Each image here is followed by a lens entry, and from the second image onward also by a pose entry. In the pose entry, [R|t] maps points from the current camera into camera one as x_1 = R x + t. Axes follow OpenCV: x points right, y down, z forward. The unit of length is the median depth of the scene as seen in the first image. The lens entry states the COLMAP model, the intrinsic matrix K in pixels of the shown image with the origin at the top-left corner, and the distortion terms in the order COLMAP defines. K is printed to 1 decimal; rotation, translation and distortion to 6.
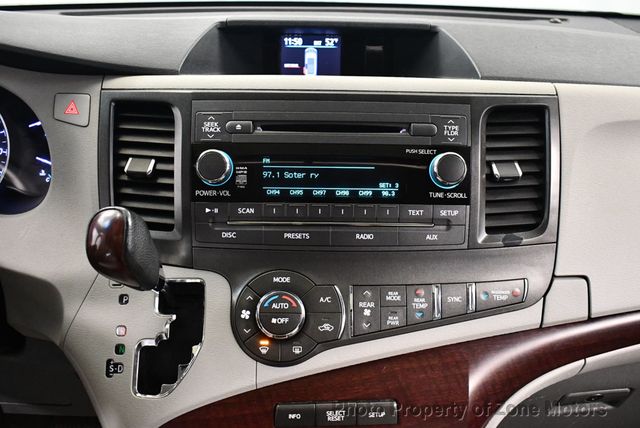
lens RADIAL K [[637.9, 0, 320.0], [0, 637.9, 214.0], [0, 0, 1]] dist [-0.104270, 0.007985]
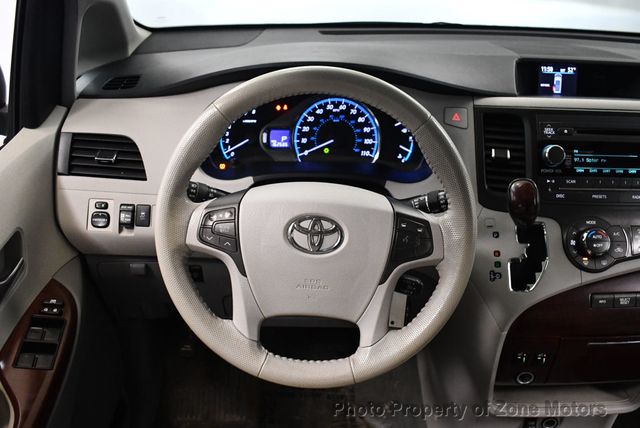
lens RADIAL K [[637.9, 0, 320.0], [0, 637.9, 214.0], [0, 0, 1]] dist [-0.104270, 0.007985]
pose [[0.999991, 0.001790, 0.003845, -0.774256], [-0.001932, 0.999300, 0.037367, 0.019819], [-0.003775, -0.037374, 0.999294, -0.645295]]
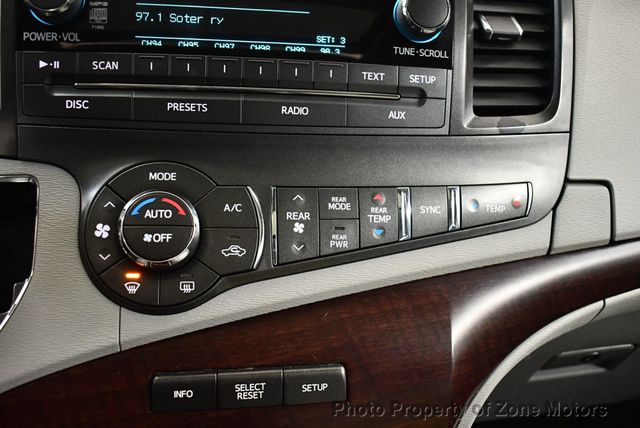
lens RADIAL K [[637.9, 0, 320.0], [0, 637.9, 214.0], [0, 0, 1]] dist [-0.104270, 0.007985]
pose [[0.990297, 0.000229, 0.138968, 0.006150], [-0.004998, 0.999410, 0.033968, 0.116379], [-0.138878, -0.034333, 0.989714, 0.357292]]
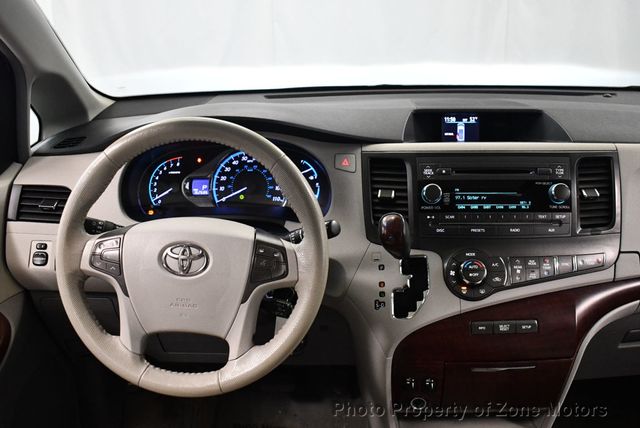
lens RADIAL K [[637.9, 0, 320.0], [0, 637.9, 214.0], [0, 0, 1]] dist [-0.104270, 0.007985]
pose [[0.998069, -0.015507, -0.060142, -0.373441], [0.010916, 0.997053, -0.075934, 0.119075], [0.061142, 0.075131, 0.995297, -0.826484]]
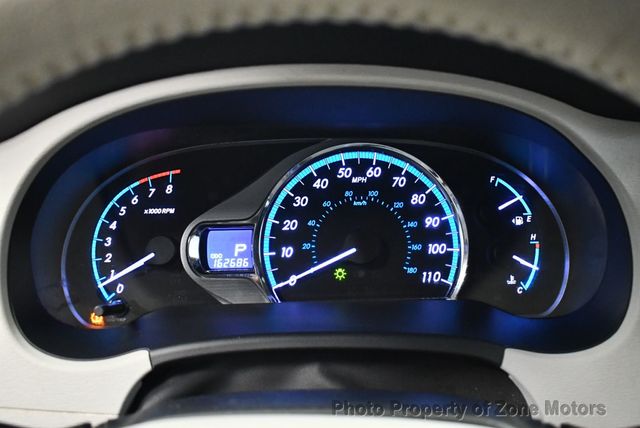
lens RADIAL K [[637.9, 0, 320.0], [0, 637.9, 214.0], [0, 0, 1]] dist [-0.104270, 0.007985]
pose [[0.999518, -0.031044, 0.000297, -0.771664], [0.030786, 0.989875, -0.138565, -0.059627], [0.004007, 0.138508, 0.990353, 0.418383]]
